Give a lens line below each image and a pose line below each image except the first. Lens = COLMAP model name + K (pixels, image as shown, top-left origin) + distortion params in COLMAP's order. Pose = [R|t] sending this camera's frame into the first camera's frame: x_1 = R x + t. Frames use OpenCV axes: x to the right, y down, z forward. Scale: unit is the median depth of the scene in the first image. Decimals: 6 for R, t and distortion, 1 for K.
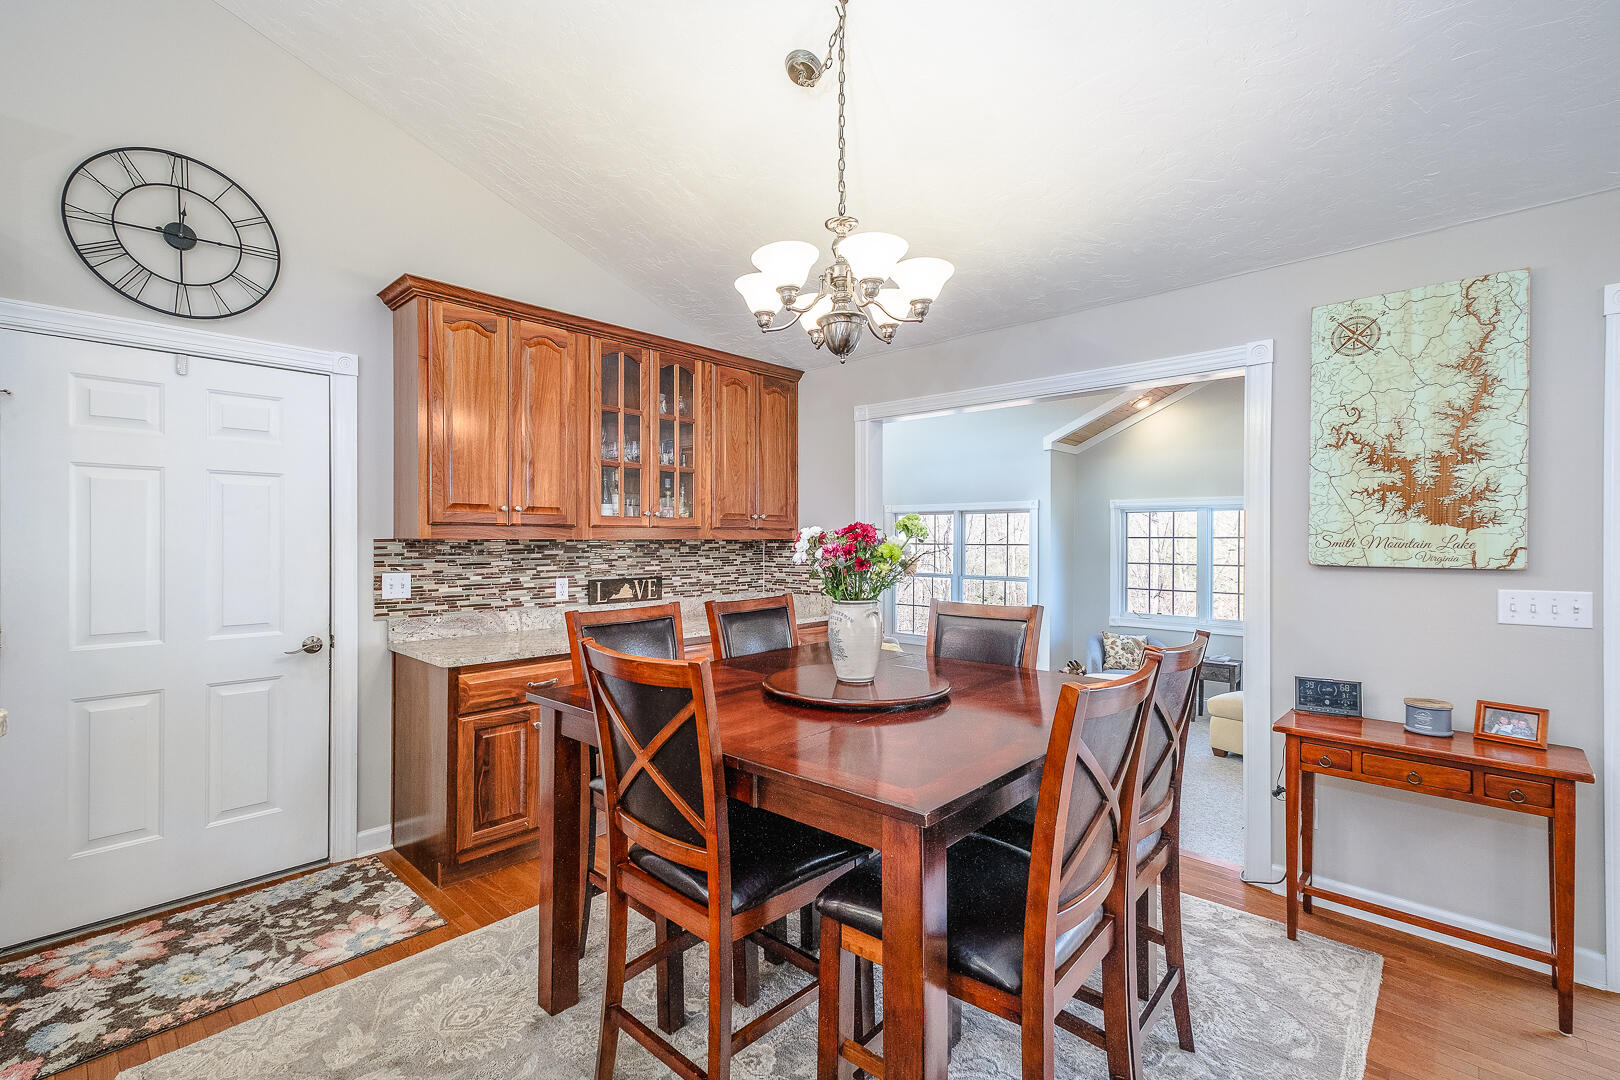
lens RADIAL K [[720.4, 0, 785.6], [0, 720.4, 544.1], [0, 0, 1]] dist [0.018940, -0.000061]
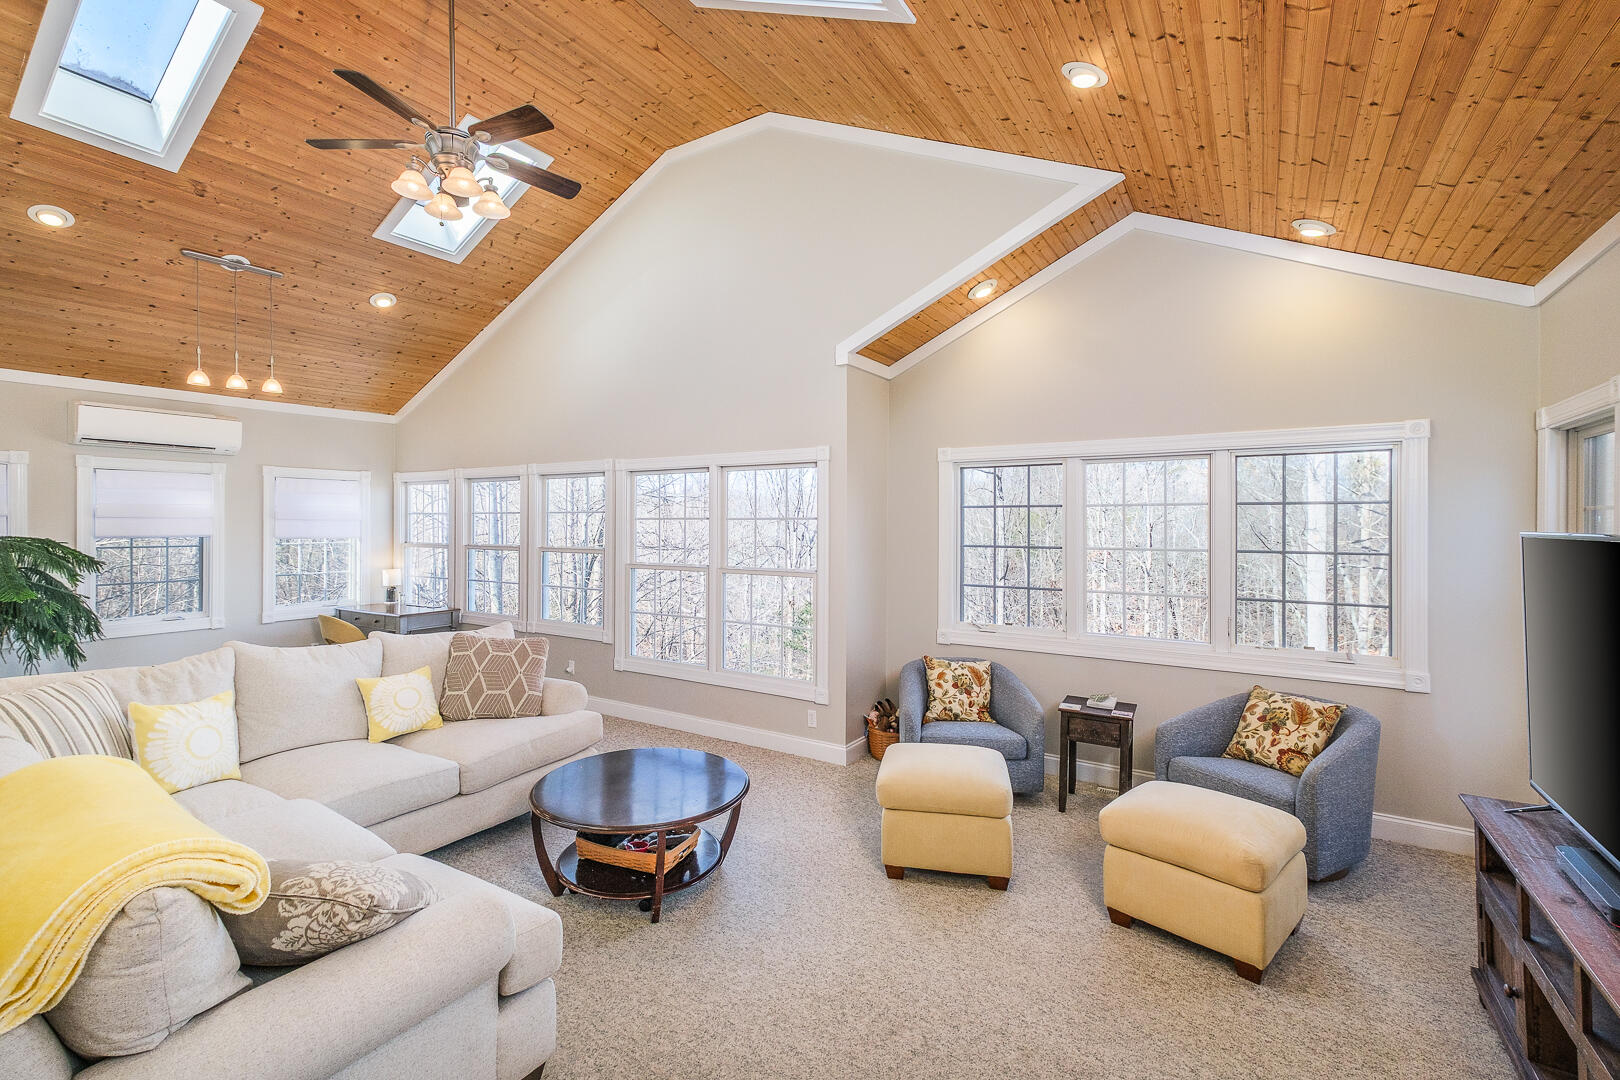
lens RADIAL K [[720.4, 0, 811.8], [0, 720.4, 532.2], [0, 0, 1]] dist [0.018940, -0.000061]
pose [[0.976609, -0.005474, 0.214955, 0.202440], [0.004777, 0.999982, 0.003762, 0.011055], [-0.214971, -0.002647, 0.976617, 0.400999]]
